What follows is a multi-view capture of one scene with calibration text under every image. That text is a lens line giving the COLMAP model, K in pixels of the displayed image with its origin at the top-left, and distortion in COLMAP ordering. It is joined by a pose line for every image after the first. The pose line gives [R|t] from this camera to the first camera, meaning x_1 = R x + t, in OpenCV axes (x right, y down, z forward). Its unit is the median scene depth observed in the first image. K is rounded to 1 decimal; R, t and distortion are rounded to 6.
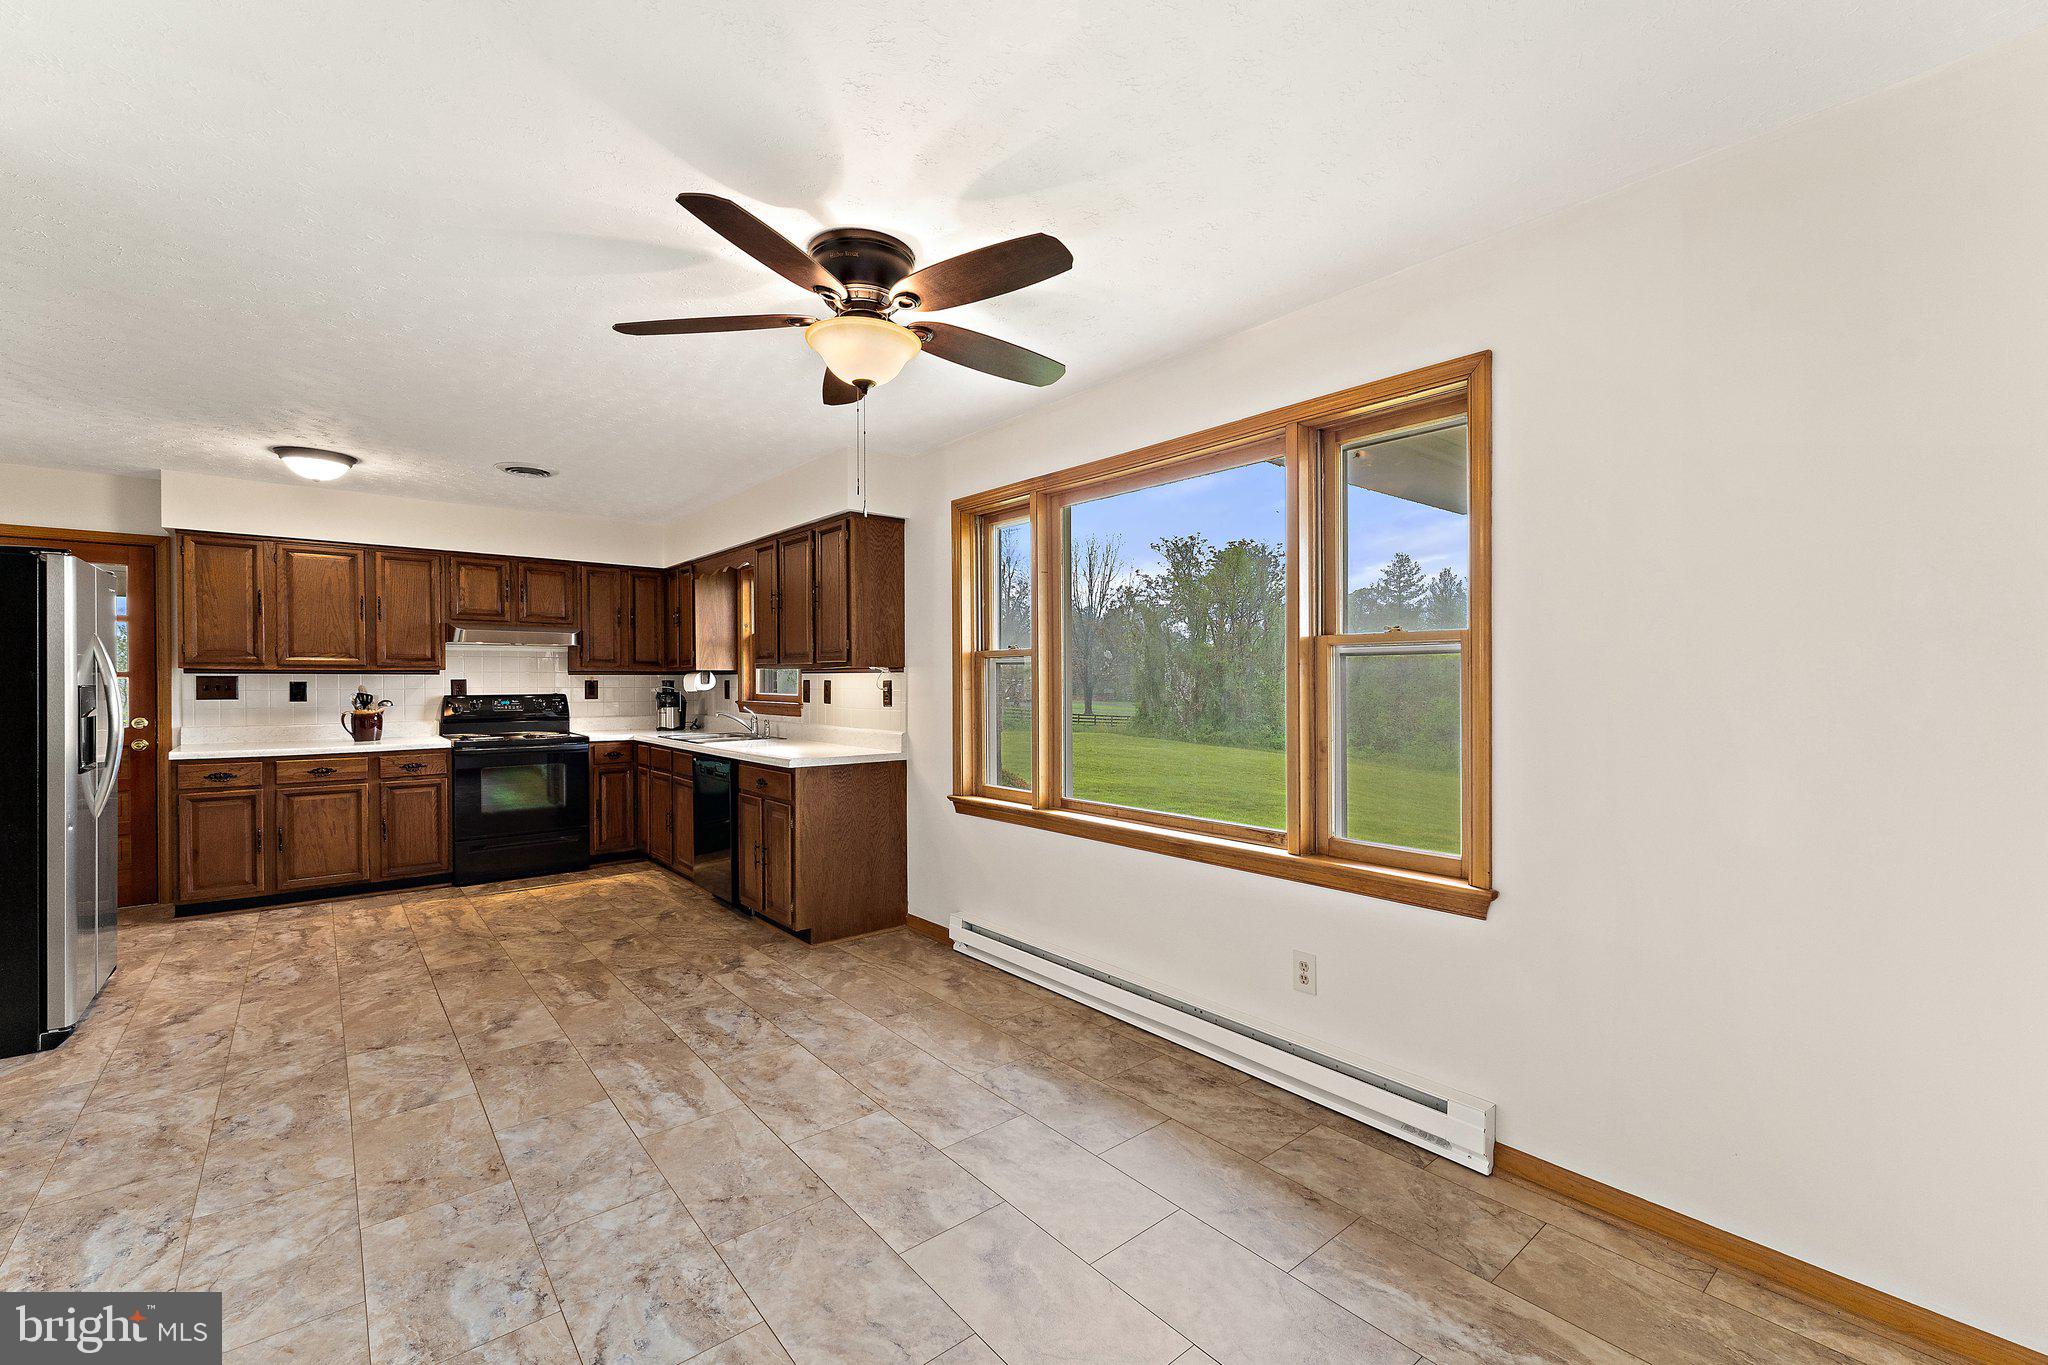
lens RADIAL K [[830.4, 0, 1027.4], [0, 830.4, 685.3], [0, 0, 1]] dist [0.004809, -0.000928]
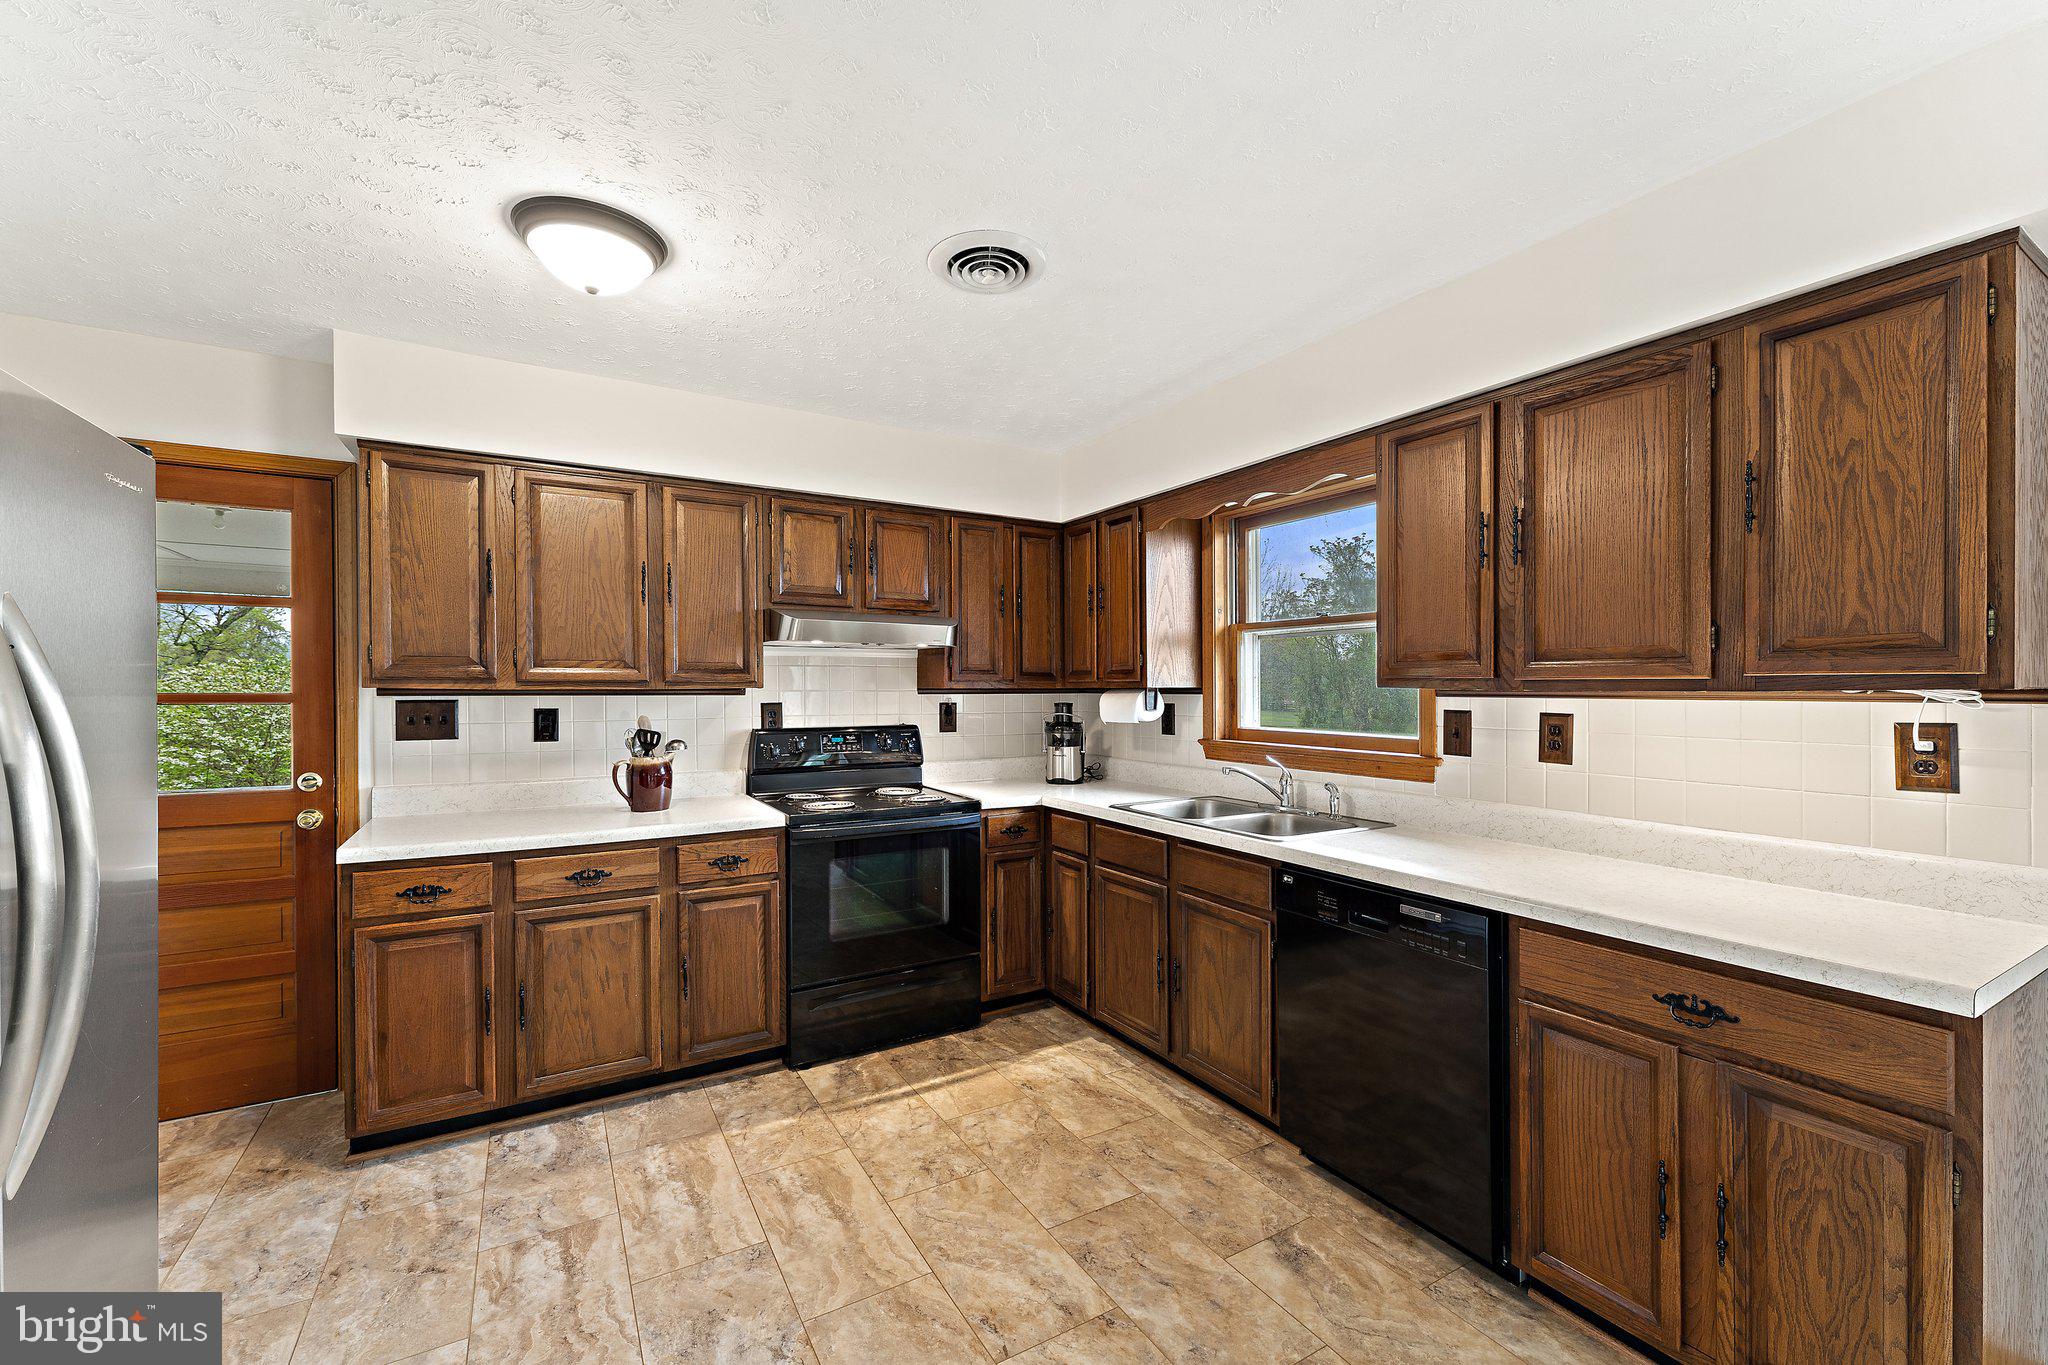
lens RADIAL K [[830.4, 0, 1027.2], [0, 830.4, 691.7], [0, 0, 1]] dist [0.004809, -0.000928]
pose [[0.985167, 0.001325, -0.171594, -0.527516], [-0.001587, 0.999998, -0.001386, -0.019564], [0.171591, 0.001637, 0.985167, 0.574625]]
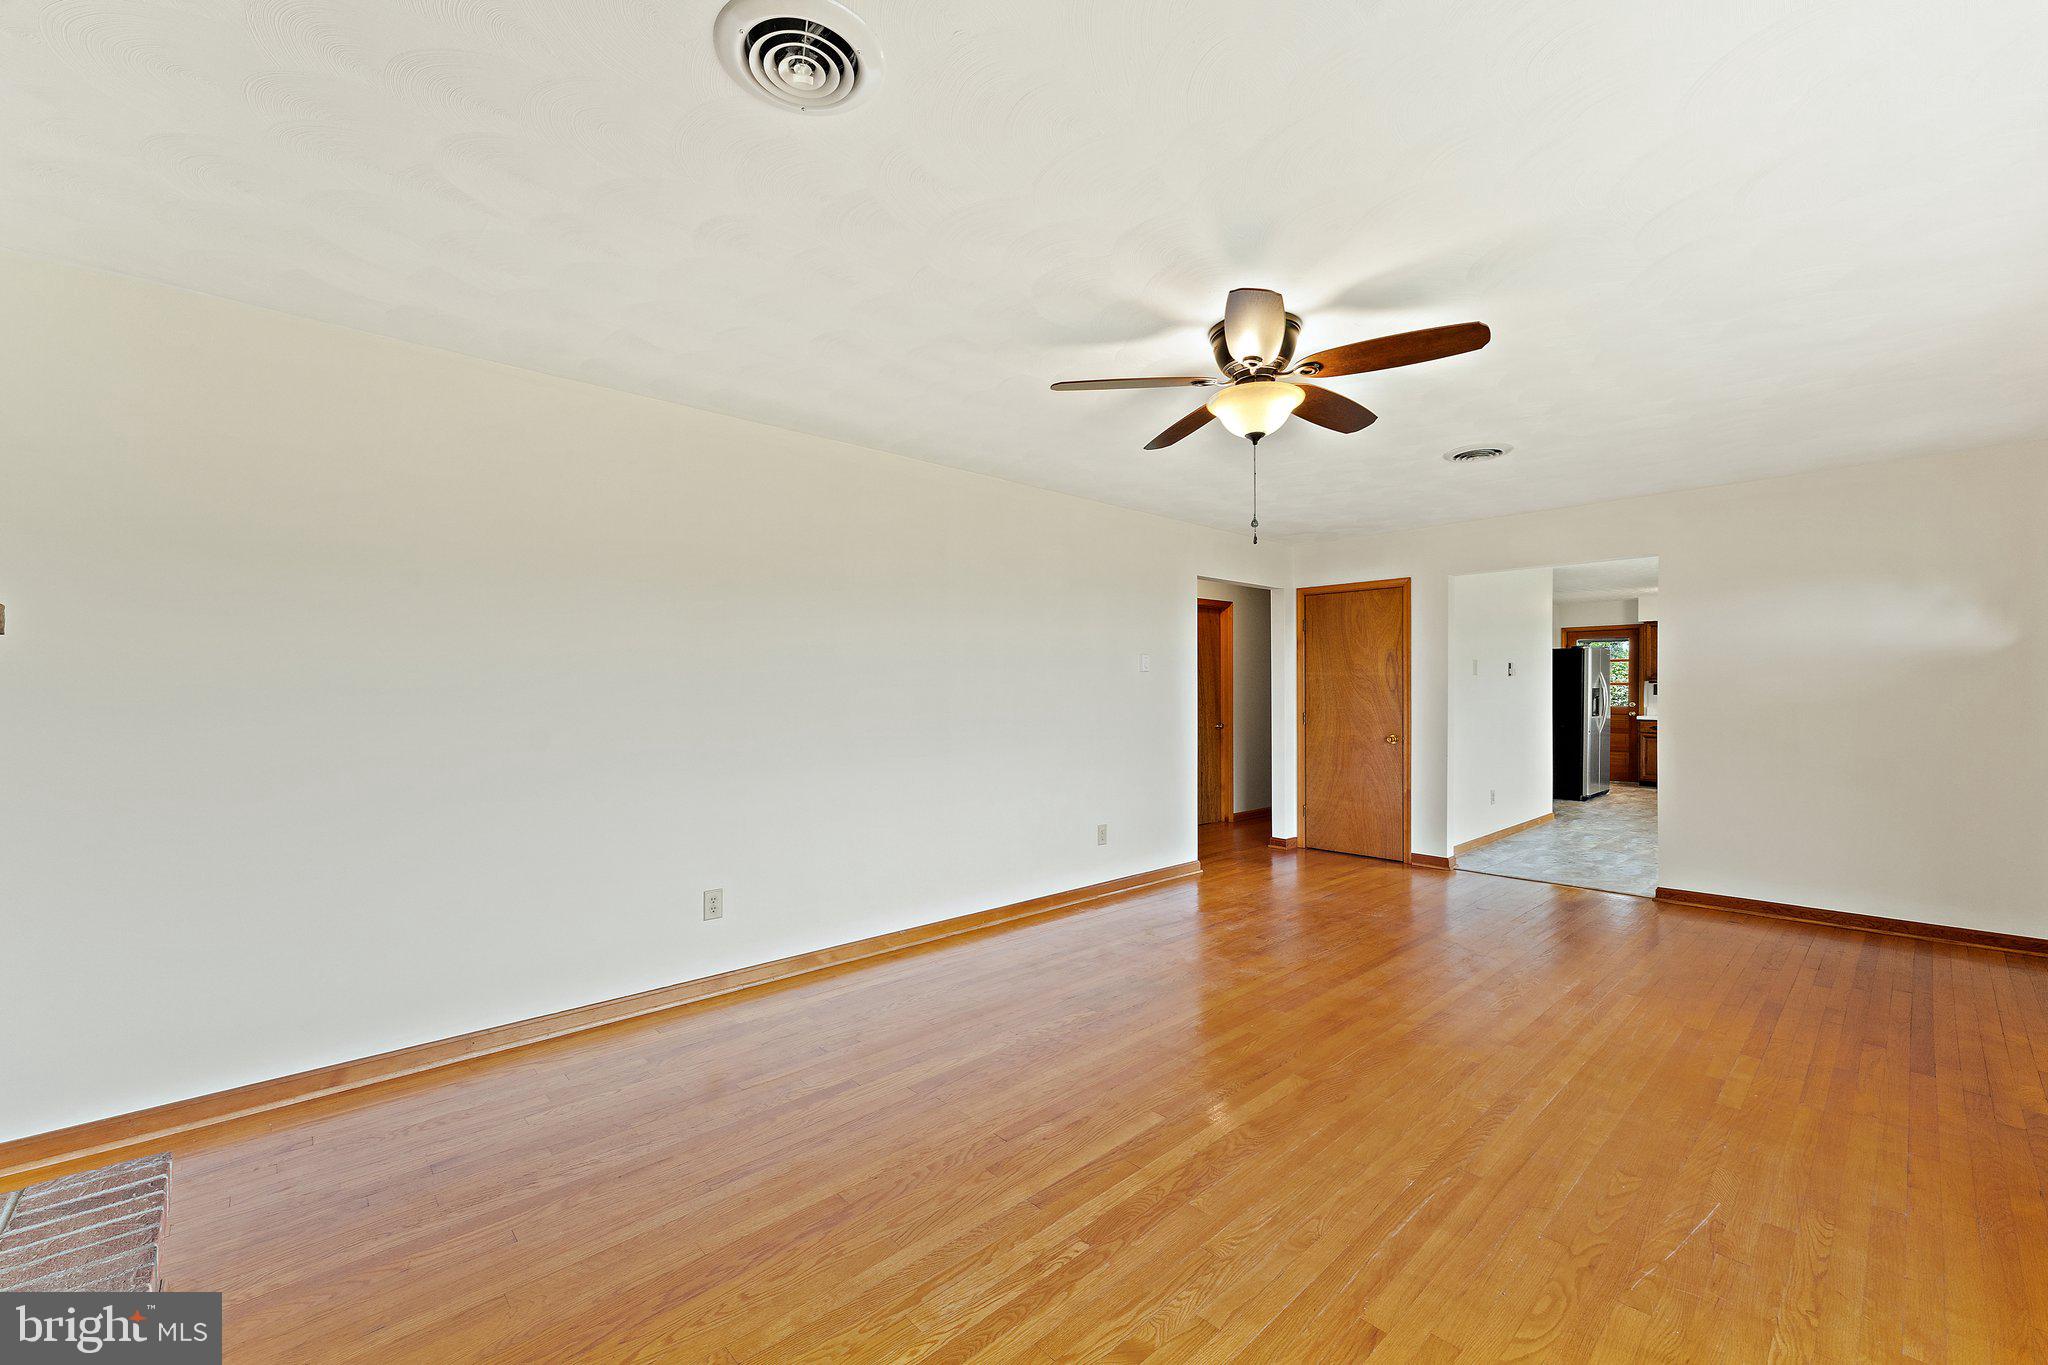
lens RADIAL K [[830.4, 0, 1003.1], [0, 830.4, 692.9], [0, 0, 1]] dist [0.004809, -0.000928]
pose [[0.036634, 0.009919, -0.999280, 1.338232], [-0.003211, 0.999947, 0.009808, -0.004574], [0.999324, 0.002849, 0.036664, -0.942167]]
